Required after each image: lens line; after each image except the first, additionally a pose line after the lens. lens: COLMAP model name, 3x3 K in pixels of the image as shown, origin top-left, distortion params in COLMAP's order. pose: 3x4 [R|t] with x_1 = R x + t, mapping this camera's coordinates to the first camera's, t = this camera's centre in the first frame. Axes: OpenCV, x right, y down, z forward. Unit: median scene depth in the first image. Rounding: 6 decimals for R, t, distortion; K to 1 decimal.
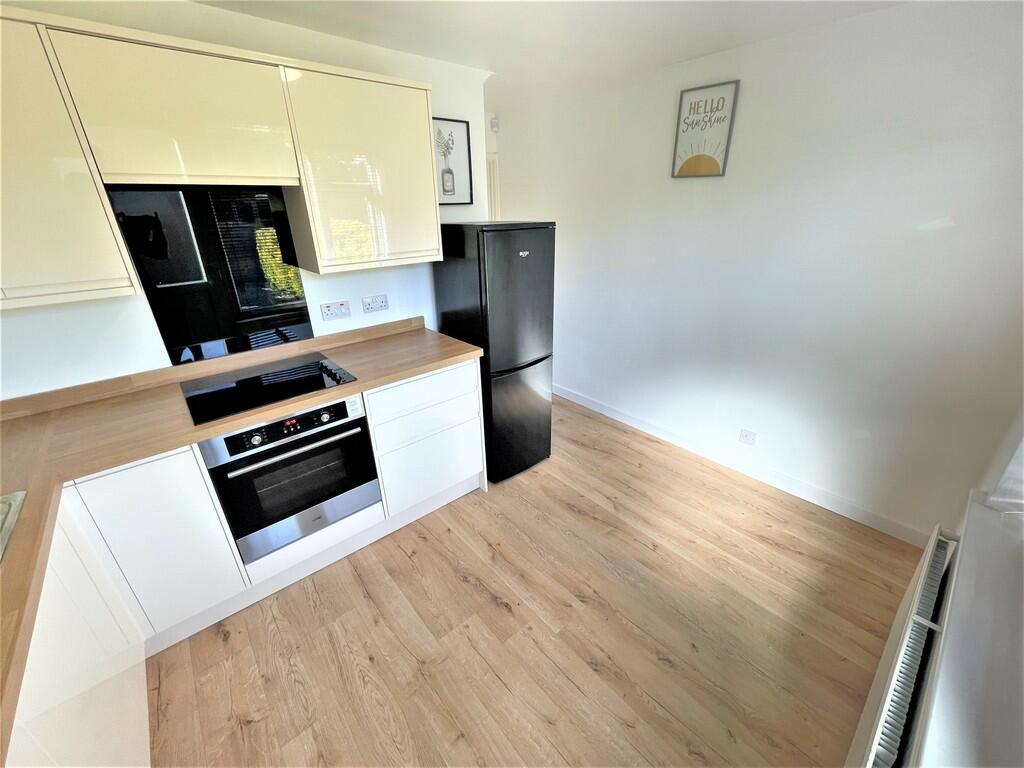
lens RADIAL K [[416.0, 0, 512.0], [0, 416.0, 384.0], [0, 0, 1]] dist [0.000245, 0.000069]
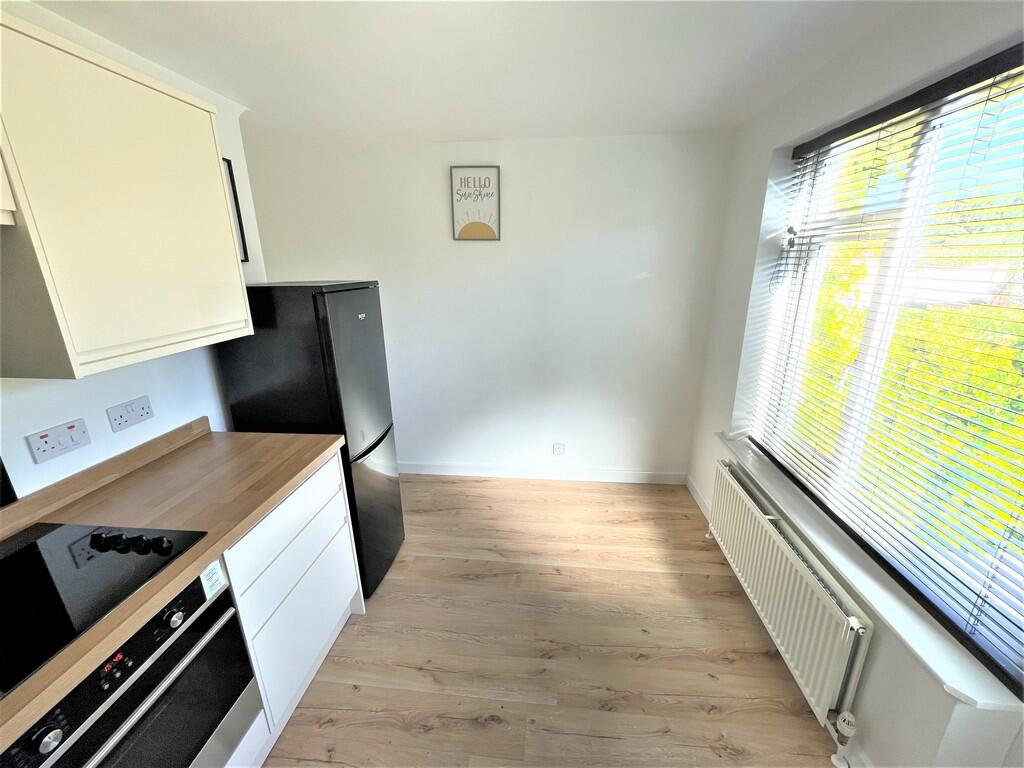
lens RADIAL K [[416.0, 0, 512.0], [0, 416.0, 384.0], [0, 0, 1]] dist [0.000245, 0.000069]
pose [[0.725808, -0.187266, 0.661917, -0.344373], [0.269566, 0.962702, -0.023224, -0.072559], [-0.632880, 0.195286, 0.749217, 0.179227]]
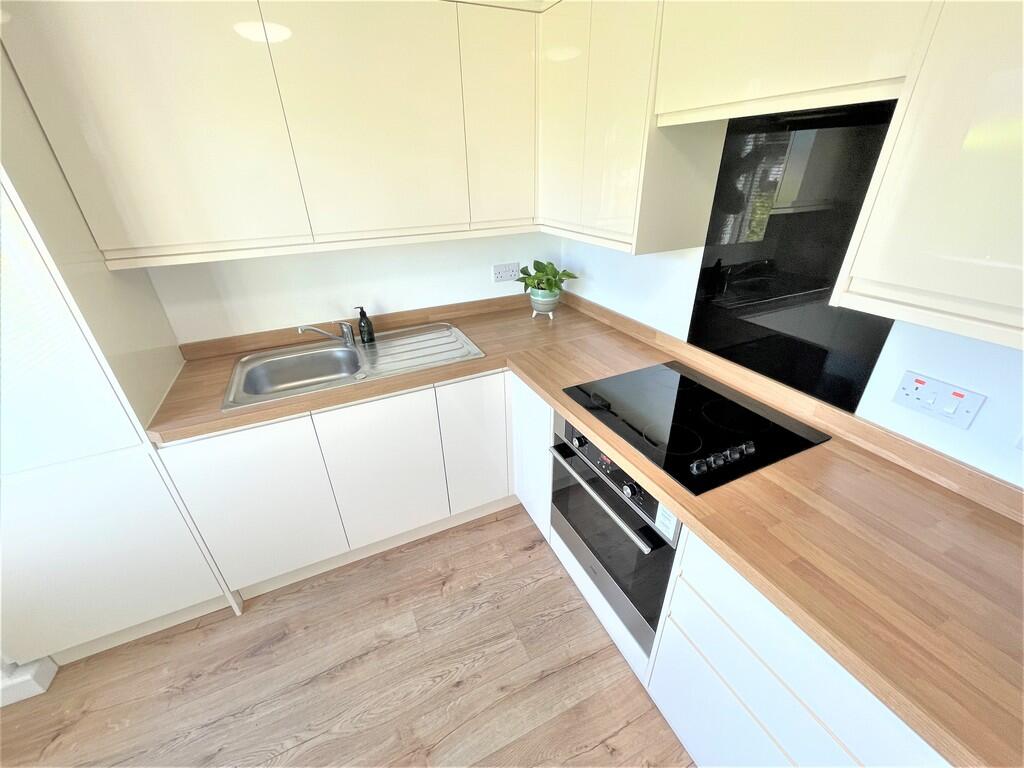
lens RADIAL K [[416.0, 0, 512.0], [0, 416.0, 384.0], [0, 0, 1]] dist [0.000245, 0.000069]
pose [[-0.273066, 0.468604, -0.840146, 0.062477], [-0.359340, 0.760435, 0.540937, -0.270362], [0.892362, 0.449610, -0.039261, 0.624239]]
